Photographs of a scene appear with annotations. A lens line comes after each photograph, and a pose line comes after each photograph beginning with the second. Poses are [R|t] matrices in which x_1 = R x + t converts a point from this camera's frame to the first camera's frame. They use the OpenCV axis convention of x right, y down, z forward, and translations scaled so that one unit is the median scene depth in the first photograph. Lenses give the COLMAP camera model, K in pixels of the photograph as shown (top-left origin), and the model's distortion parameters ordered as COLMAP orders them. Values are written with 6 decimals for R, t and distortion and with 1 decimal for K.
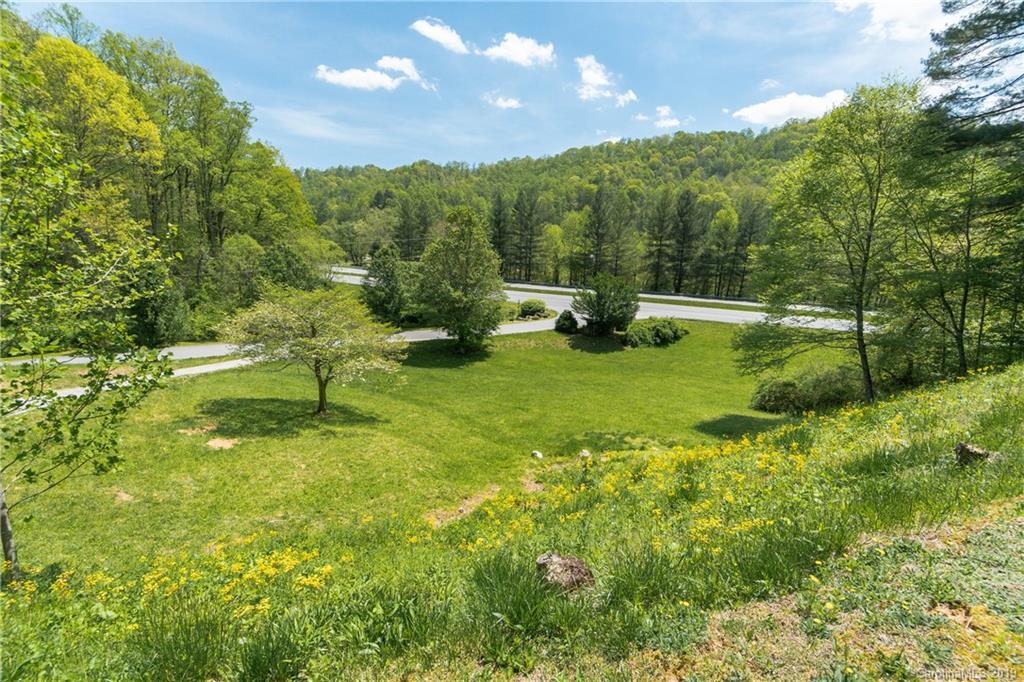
lens RADIAL K [[440.5, 0, 504.7], [0, 440.5, 340.5], [0, 0, 1]] dist [-0.003815, 0.000940]
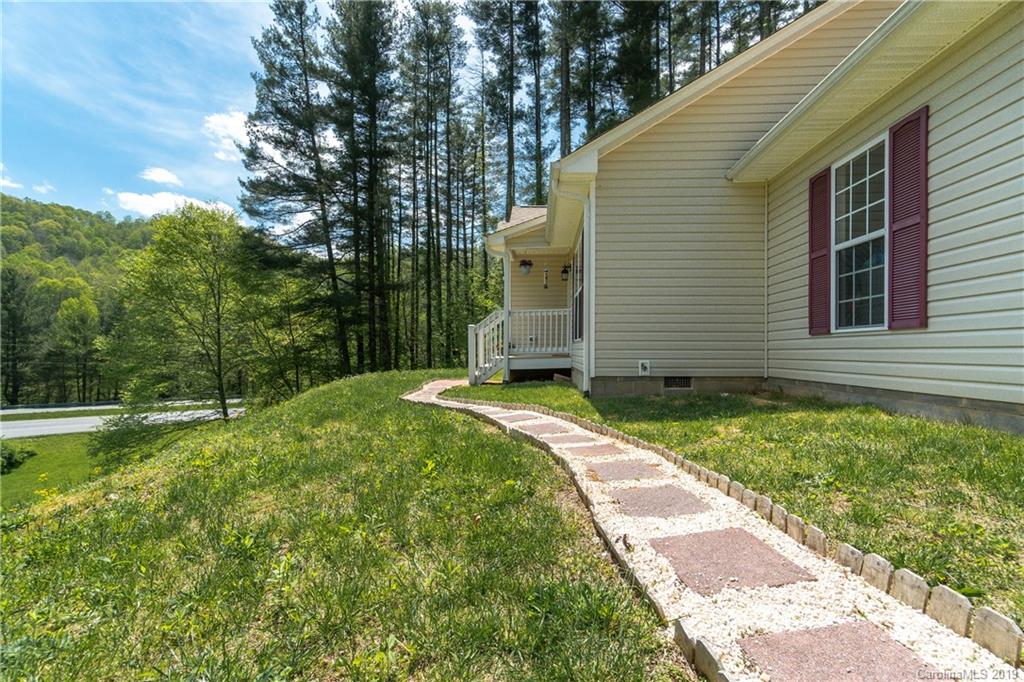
lens RADIAL K [[440.5, 0, 517.4], [0, 440.5, 355.0], [0, 0, 1]] dist [-0.003815, 0.000940]
pose [[0.340430, -0.029013, 0.939822, 0.003972], [0.199074, 0.979089, -0.041885, 0.028851], [-0.918954, 0.201353, 0.339087, -0.089717]]
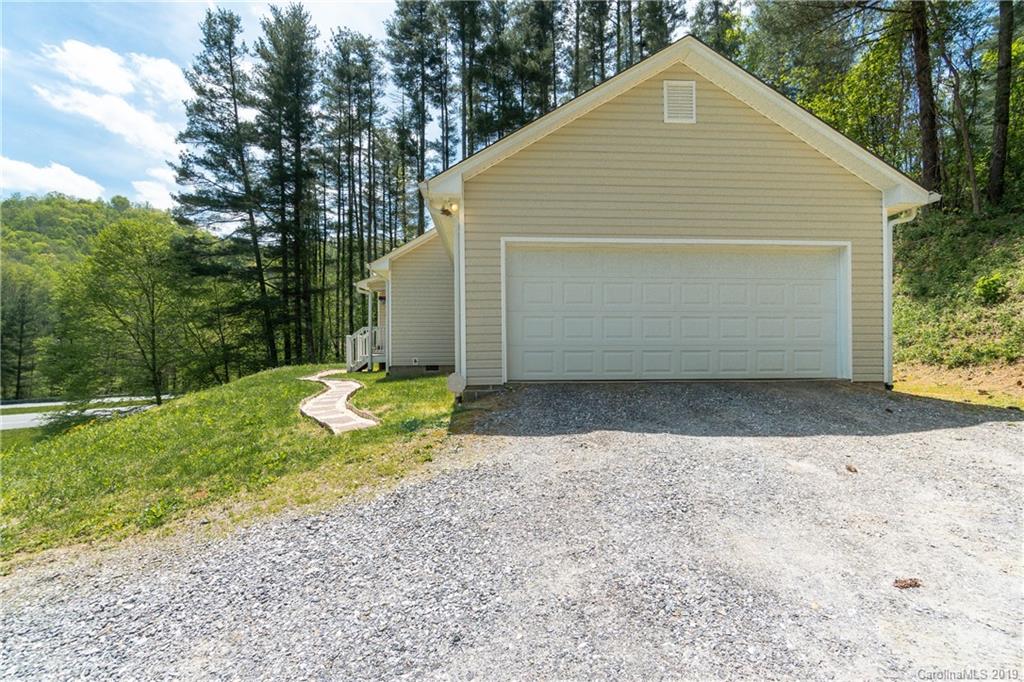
lens RADIAL K [[440.5, 0, 513.2], [0, 440.5, 345.0], [0, 0, 1]] dist [-0.003815, 0.000940]
pose [[0.225596, -0.023619, 0.973935, -0.175680], [0.208054, 0.977811, -0.024480, 0.052614], [-0.951746, 0.208154, 0.225504, -0.263148]]
